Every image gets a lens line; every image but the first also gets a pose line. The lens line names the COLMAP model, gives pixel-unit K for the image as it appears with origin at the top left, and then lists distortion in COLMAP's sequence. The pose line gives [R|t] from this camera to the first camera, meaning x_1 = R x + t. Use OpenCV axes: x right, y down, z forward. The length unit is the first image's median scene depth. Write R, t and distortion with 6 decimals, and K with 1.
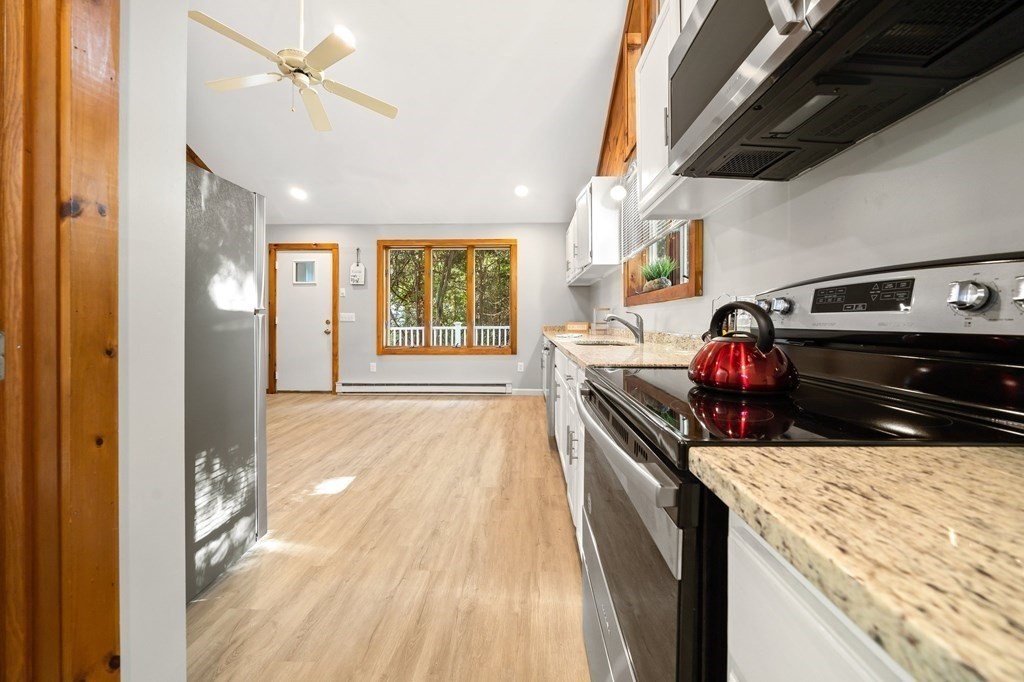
lens RADIAL K [[362.5, 0, 520.3], [0, 362.5, 323.4], [0, 0, 1]] dist [-0.000572, -0.000002]
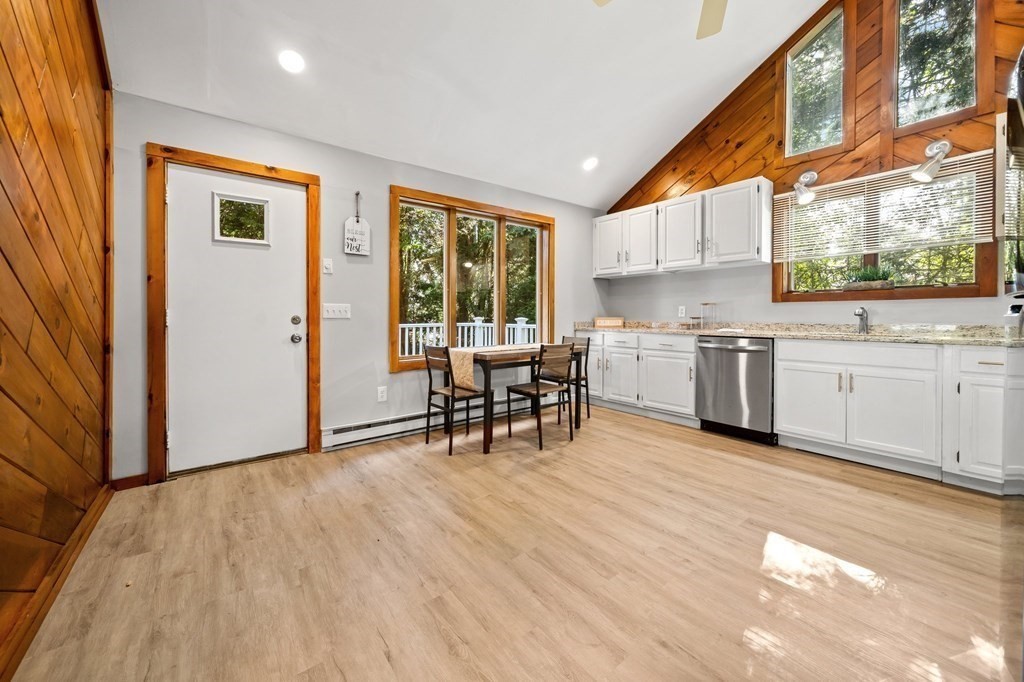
lens RADIAL K [[396.1, 0, 513.0], [0, 396.1, 318.9], [0, 0, 1]] dist [-0.002326, -0.000132]
pose [[0.775355, -0.008427, 0.631469, -0.656651], [0.007917, 0.999962, 0.003625, -0.004463], [-0.631476, 0.002189, 0.775393, 0.351044]]
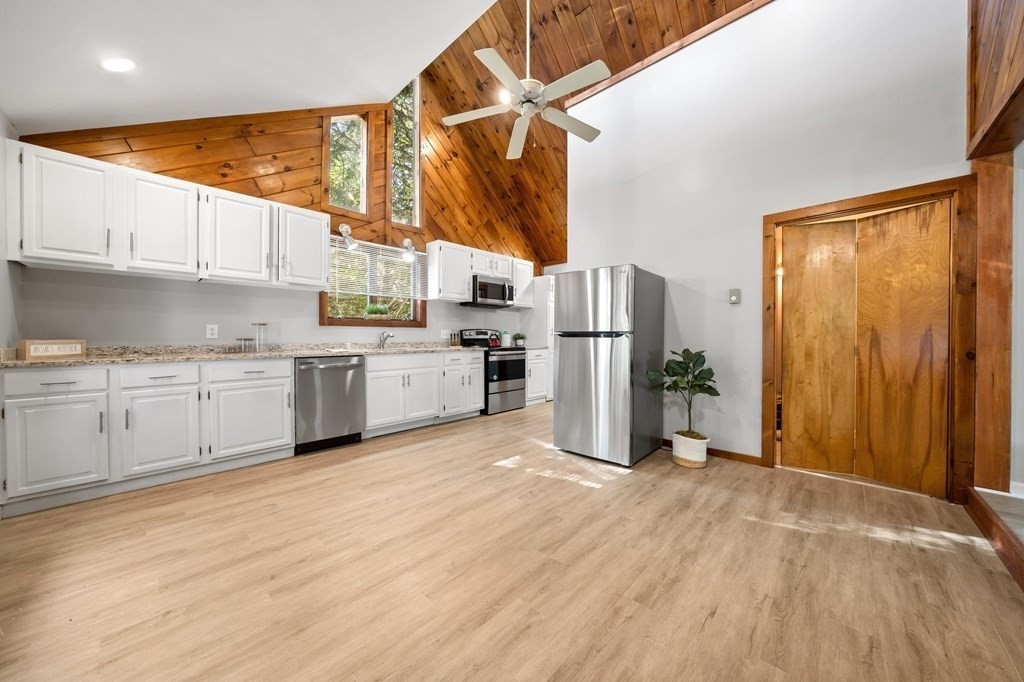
lens RADIAL K [[352.1, 0, 512.0], [0, 352.1, 341.0], [0, 0, 1]] dist [-0.000965, -0.000078]
pose [[-0.746089, -0.012831, 0.665723, -0.625541], [-0.000076, 0.999816, 0.019184, -0.009554], [-0.665846, 0.014262, -0.745953, 0.893687]]
